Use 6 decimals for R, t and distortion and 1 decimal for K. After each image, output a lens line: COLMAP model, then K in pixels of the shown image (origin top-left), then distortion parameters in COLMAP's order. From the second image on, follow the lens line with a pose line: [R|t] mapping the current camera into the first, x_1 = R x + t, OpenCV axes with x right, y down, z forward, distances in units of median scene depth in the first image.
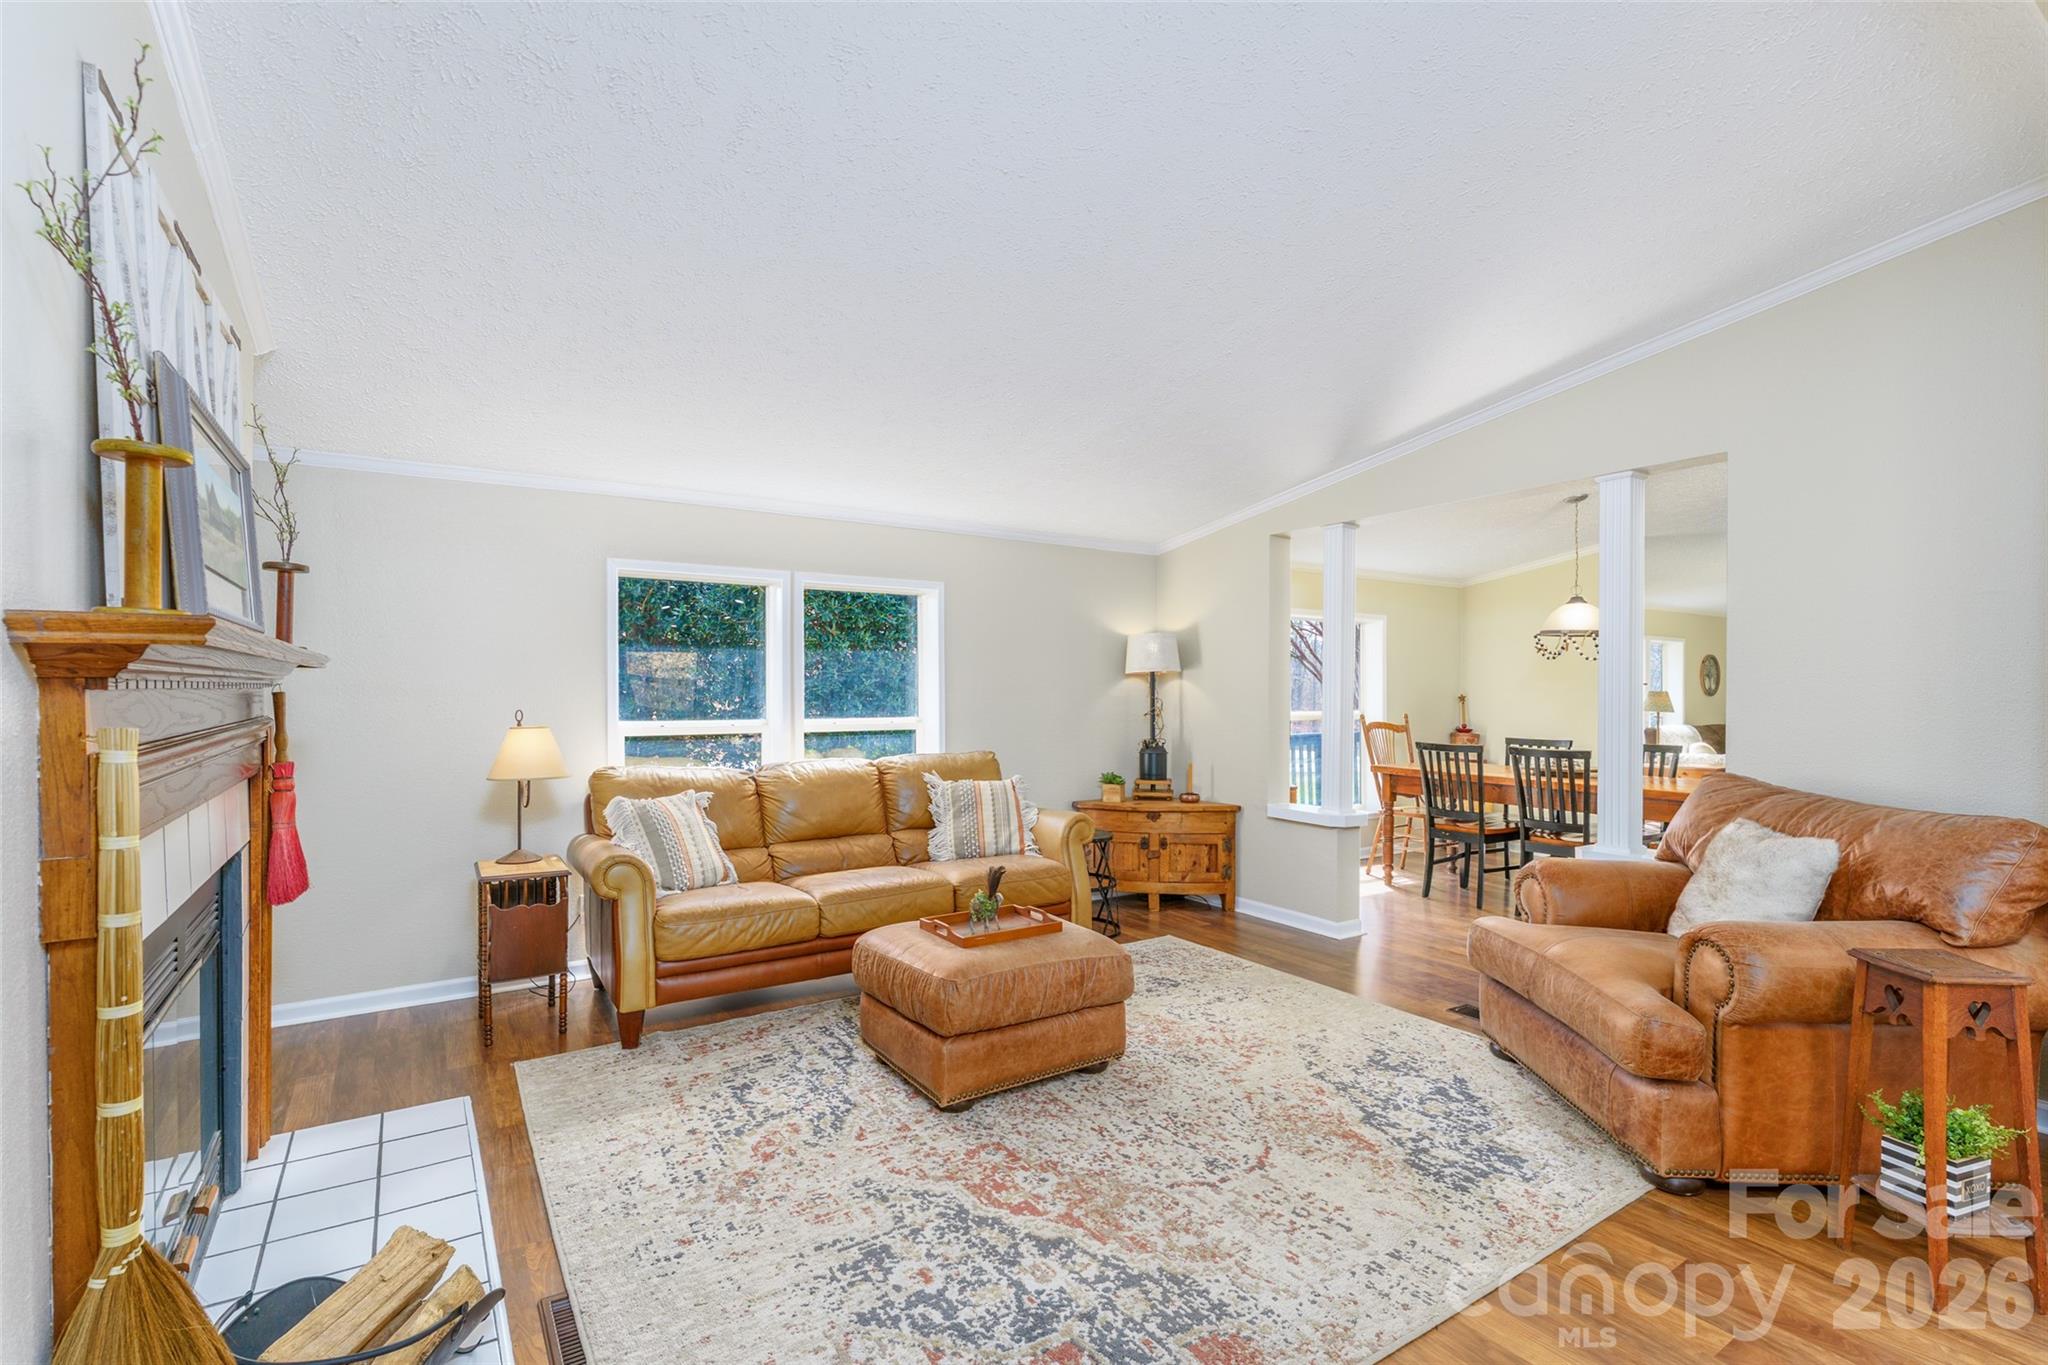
lens RADIAL K [[923.8, 0, 1016.6], [0, 923.8, 684.2], [0, 0, 1]] dist [-0.000145, -0.000001]
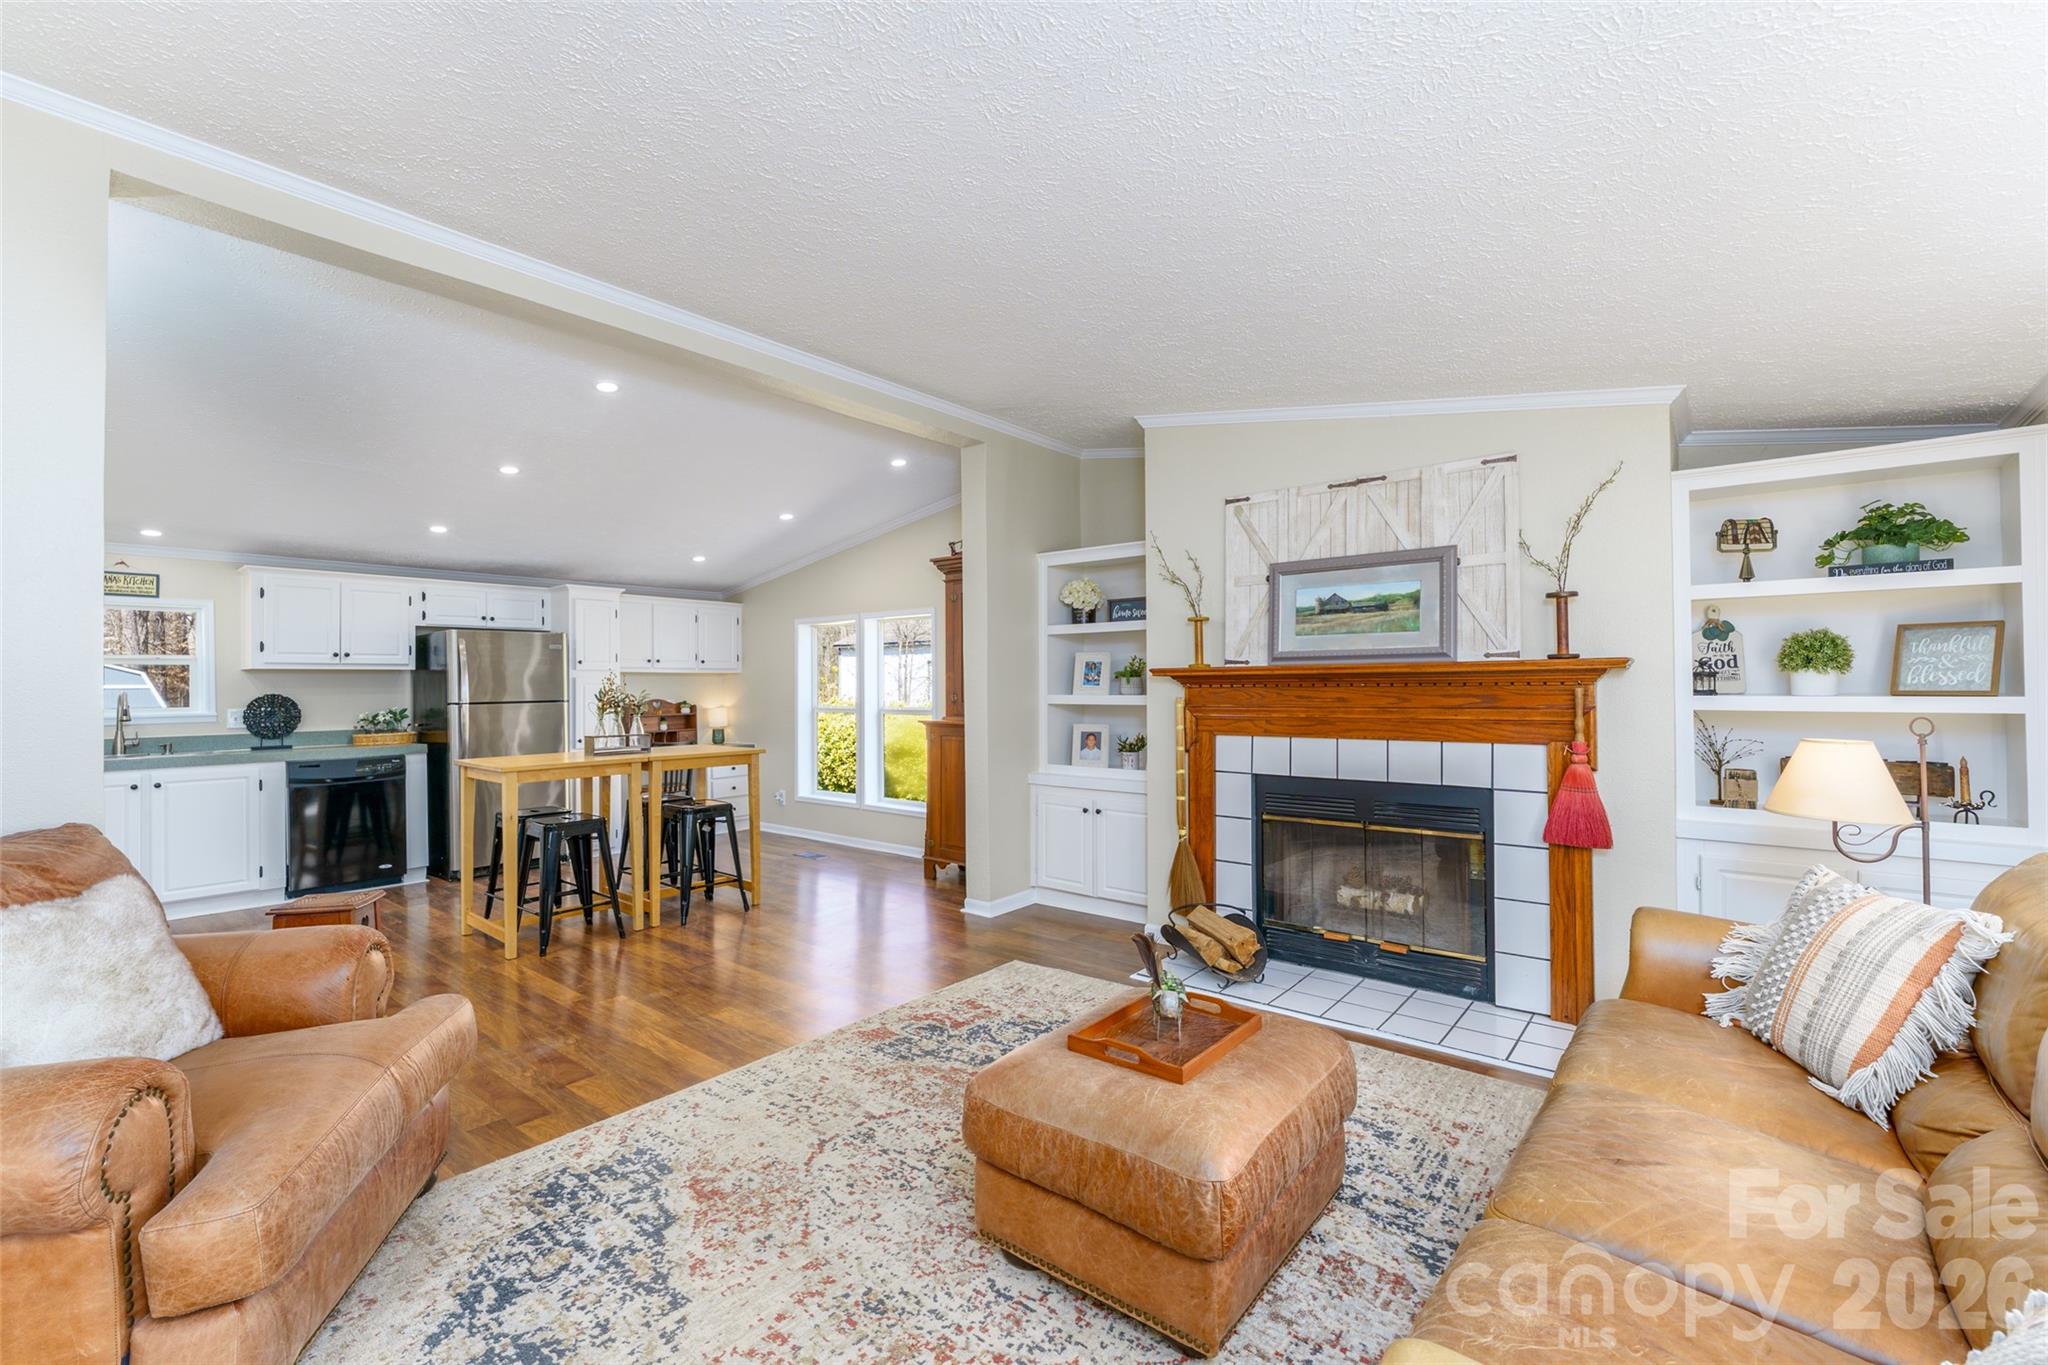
lens RADIAL K [[877.9, 0, 1024.5], [0, 877.9, 682.4], [0, 0, 1]] dist [0.000428, -0.000071]
pose [[-0.954278, 0.004007, -0.298894, 0.340373], [0.006661, 0.999947, -0.007862, 0.004225], [0.298846, -0.009494, -0.954254, 2.024181]]
